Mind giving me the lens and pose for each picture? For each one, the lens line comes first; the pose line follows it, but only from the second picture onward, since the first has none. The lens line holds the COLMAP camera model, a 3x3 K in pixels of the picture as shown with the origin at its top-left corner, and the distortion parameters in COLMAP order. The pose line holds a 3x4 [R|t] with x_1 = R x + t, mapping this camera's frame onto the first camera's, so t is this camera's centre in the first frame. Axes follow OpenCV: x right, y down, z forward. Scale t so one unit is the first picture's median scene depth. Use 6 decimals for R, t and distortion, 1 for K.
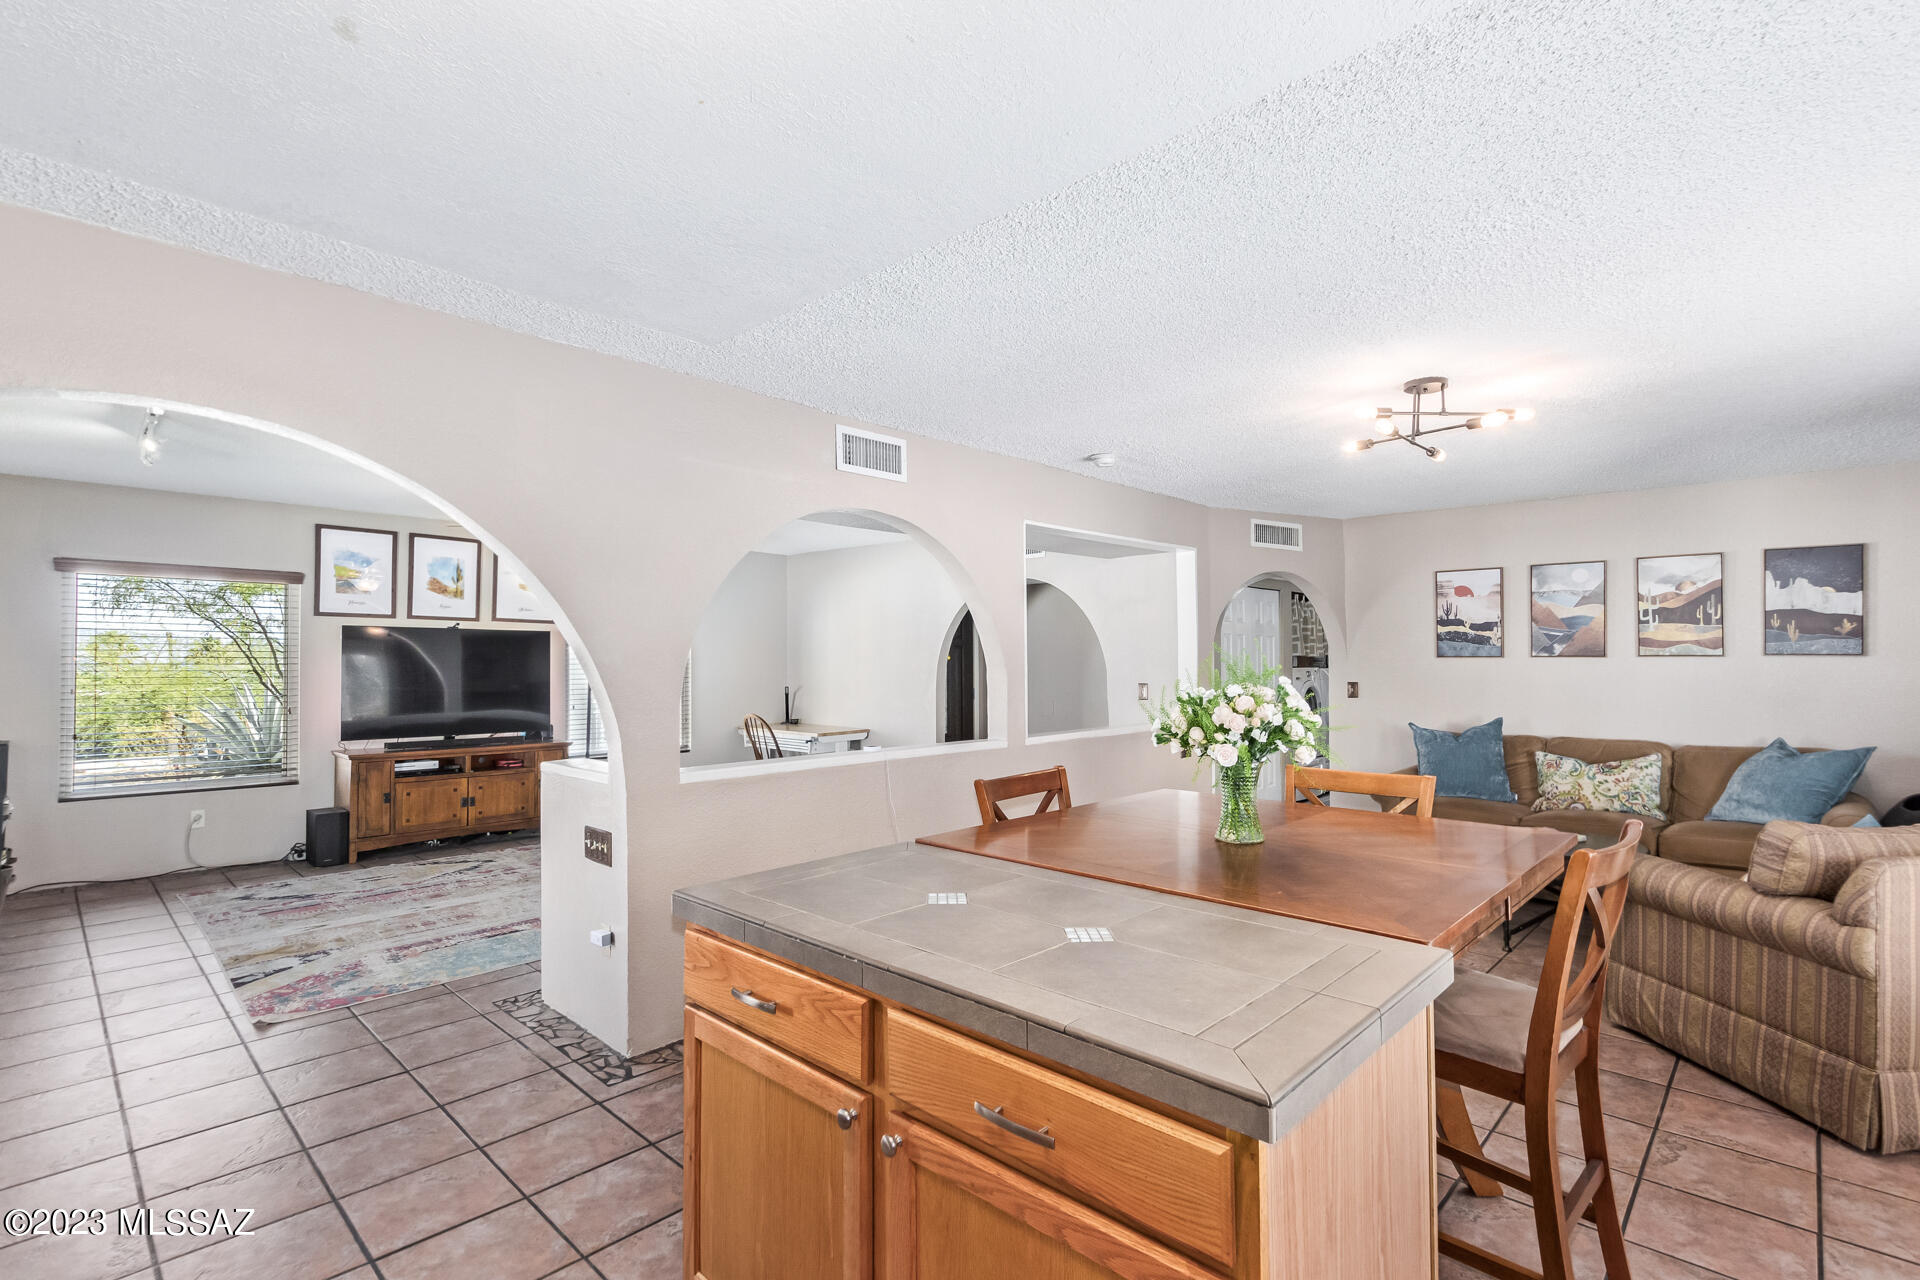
lens RADIAL K [[895.4, 0, 979.2], [0, 895.4, 646.3], [0, 0, 1]] dist [0.005324, -0.001516]
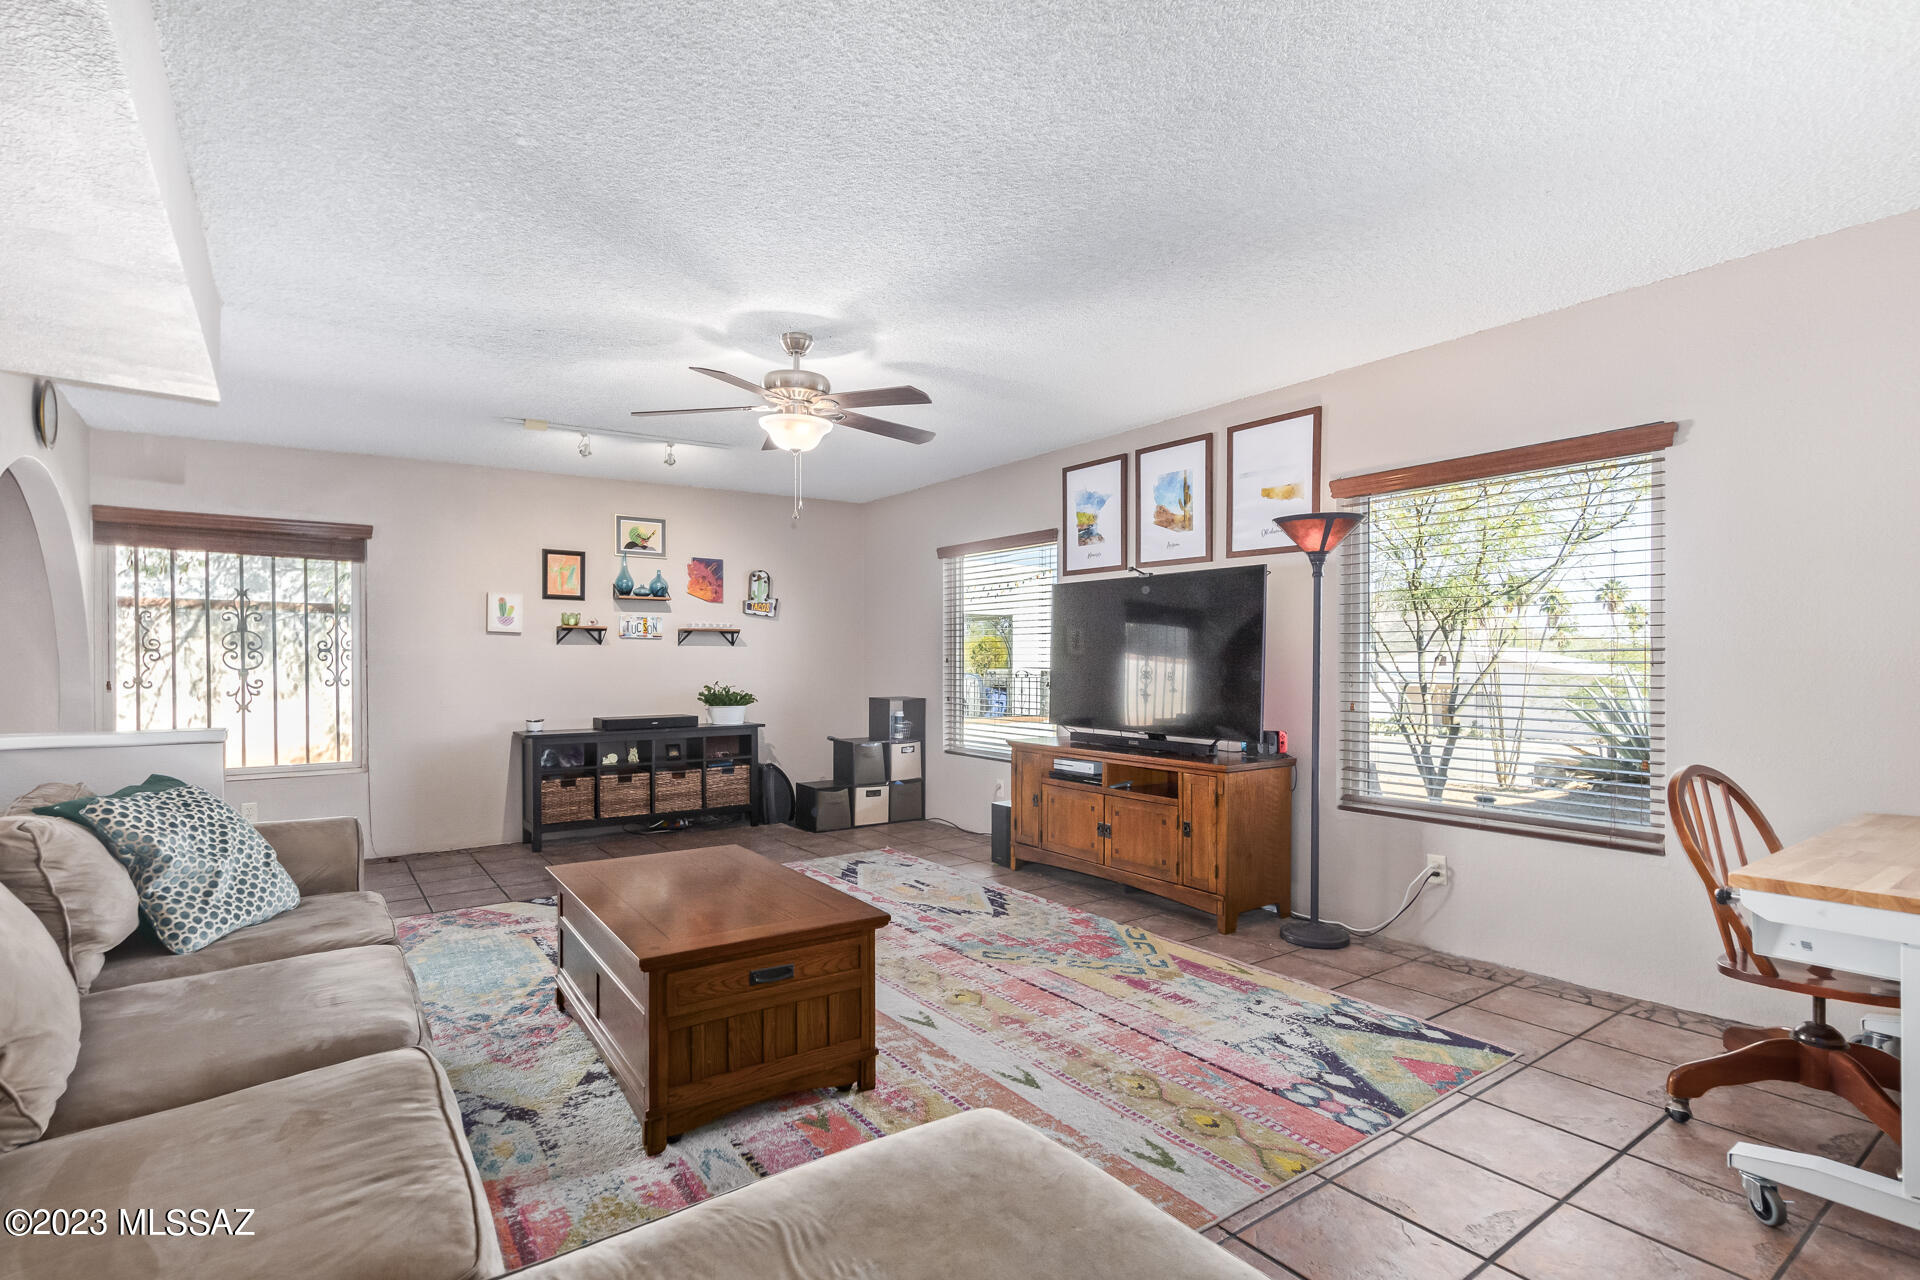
lens RADIAL K [[895.4, 0, 918.8], [0, 895.4, 660.0], [0, 0, 1]] dist [0.005324, -0.001516]
pose [[-0.207109, 0.000523, -0.978318, 0.136288], [0.020227, 0.999788, -0.003747, 0.050203], [0.978109, -0.020565, -0.207076, 1.129183]]
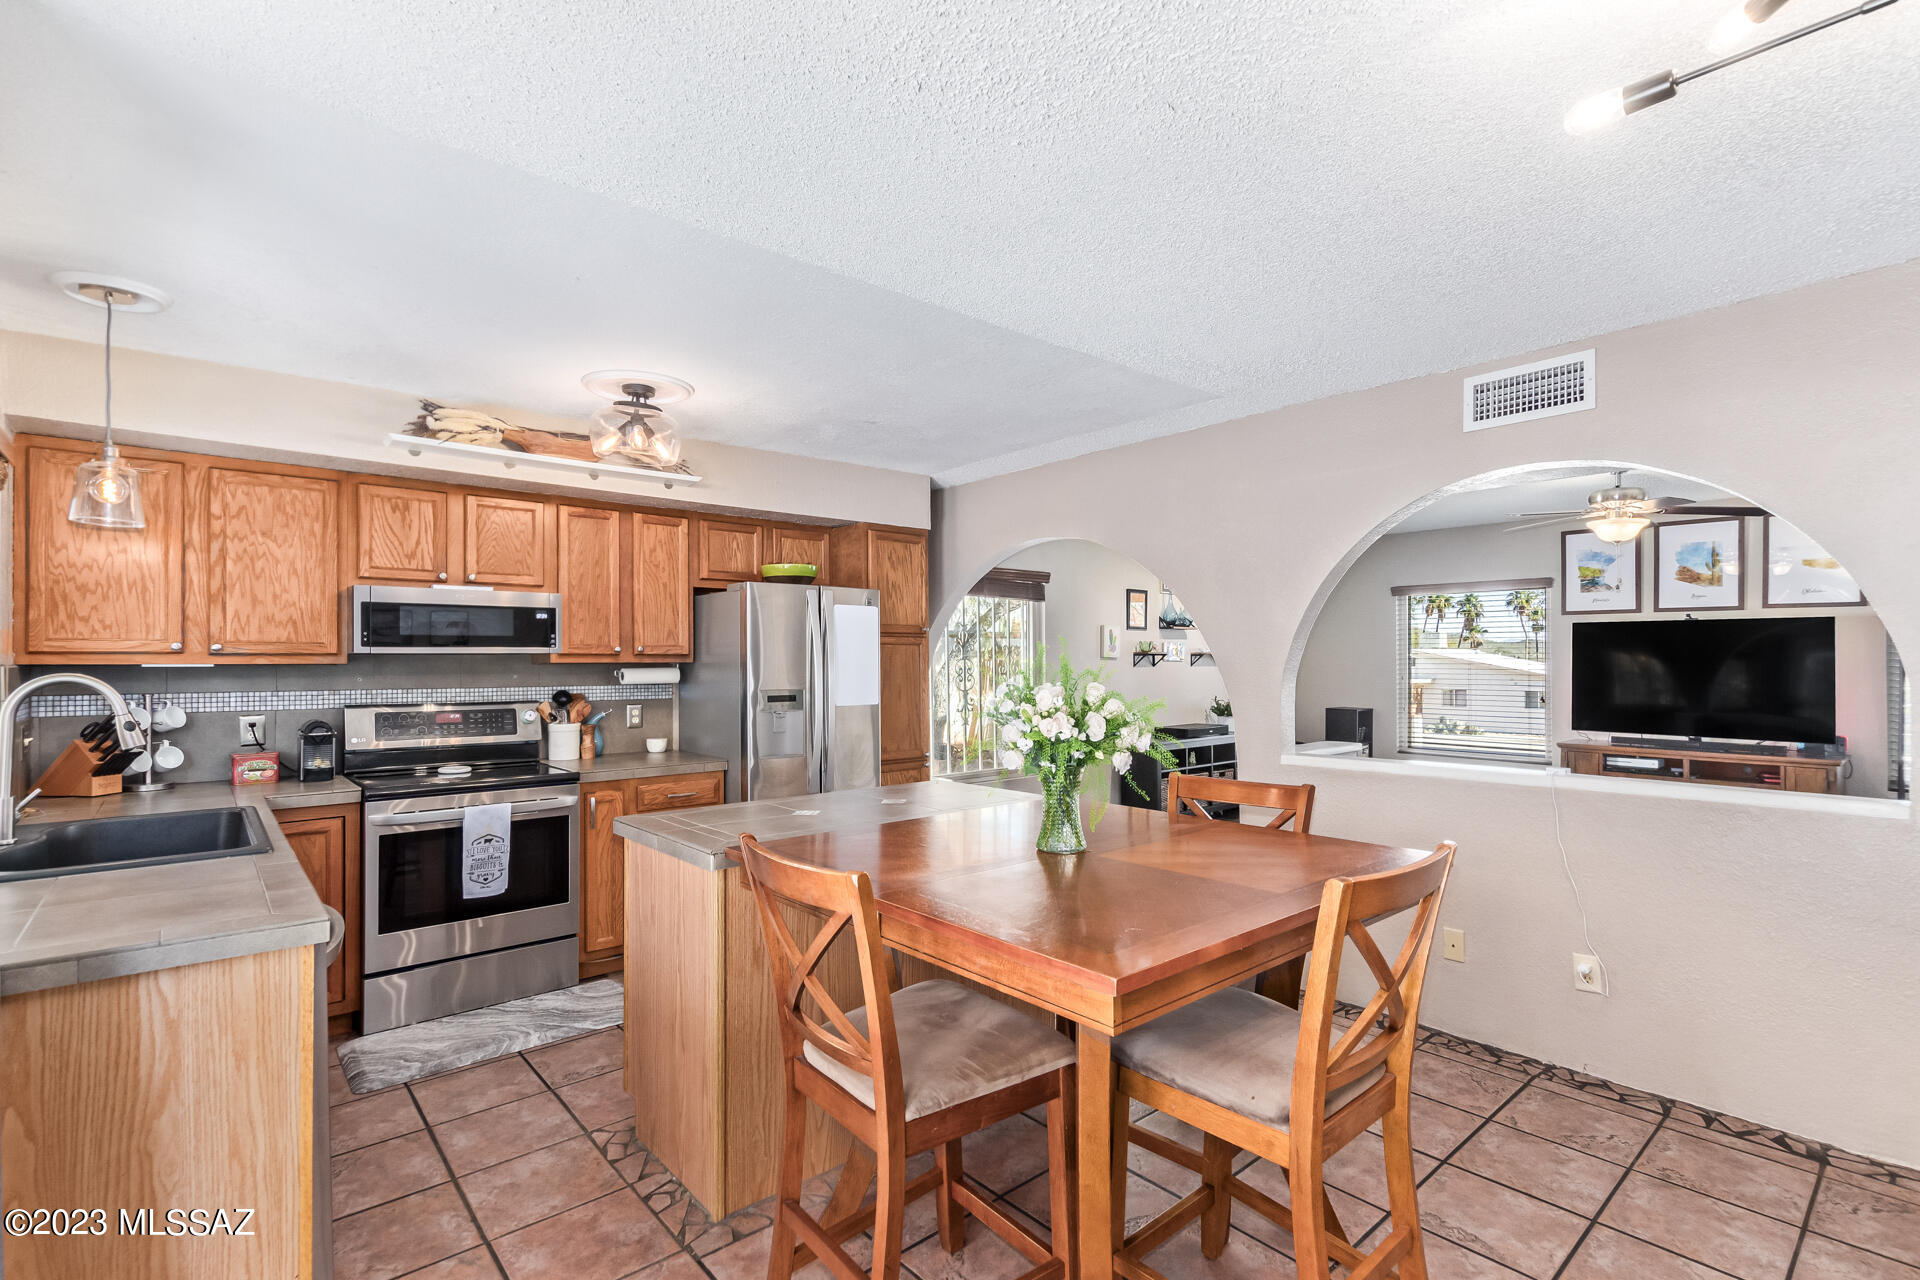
lens RADIAL K [[895.4, 0, 945.0], [0, 895.4, 651.1], [0, 0, 1]] dist [0.005324, -0.001516]
pose [[-0.094796, -0.006096, -0.995478, 0.466866], [0.021147, 0.999743, -0.008136, 0.003472], [0.995272, -0.021823, -0.094642, 0.378060]]
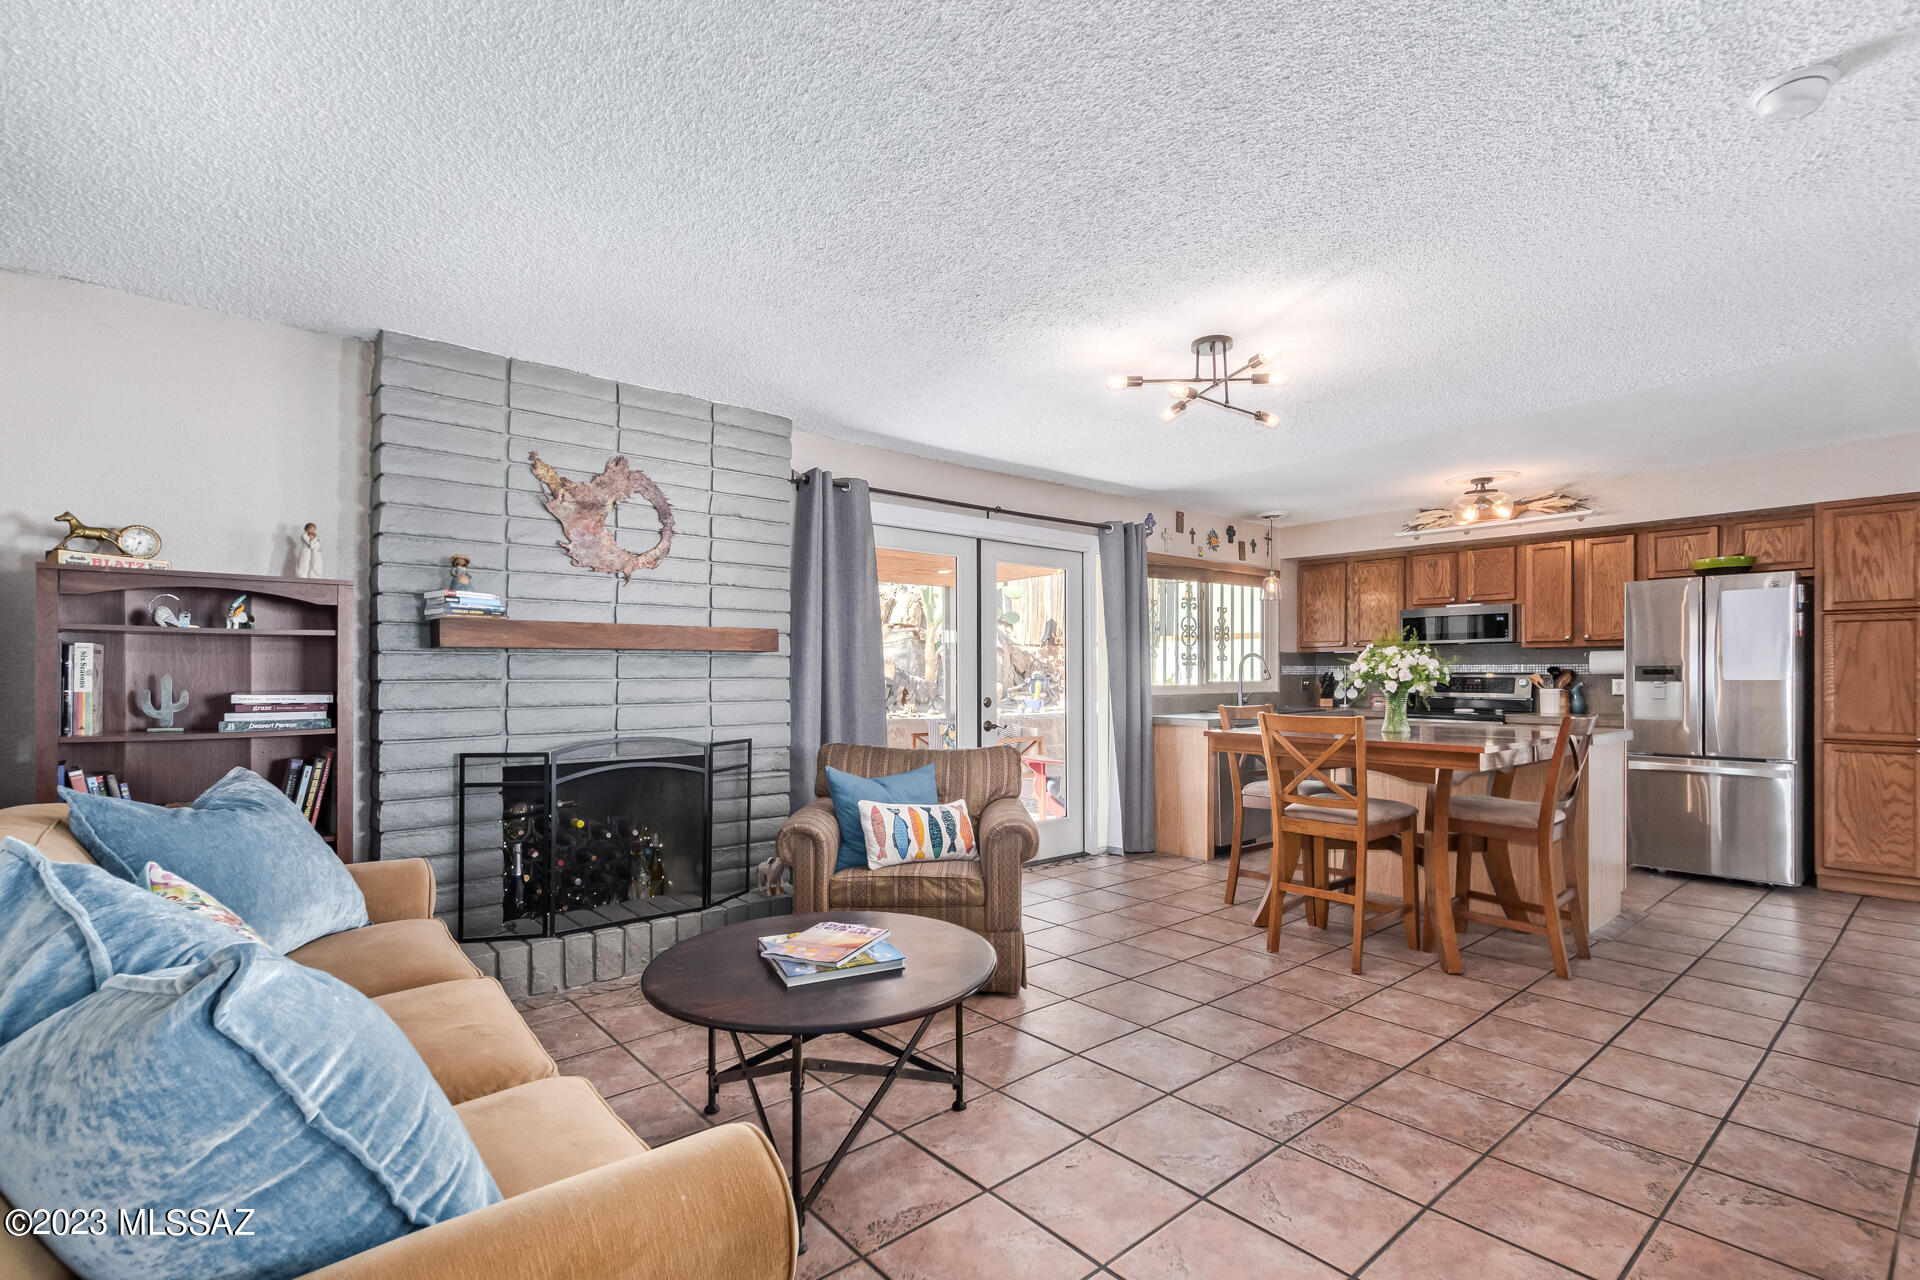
lens RADIAL K [[895.4, 0, 972.4], [0, 895.4, 677.5], [0, 0, 1]] dist [0.005324, -0.001516]
pose [[-0.995333, 0.002588, 0.096469, 0.359575], [0.001248, 0.999902, -0.013948, 0.048566], [-0.096496, -0.013762, -0.995238, 1.116918]]
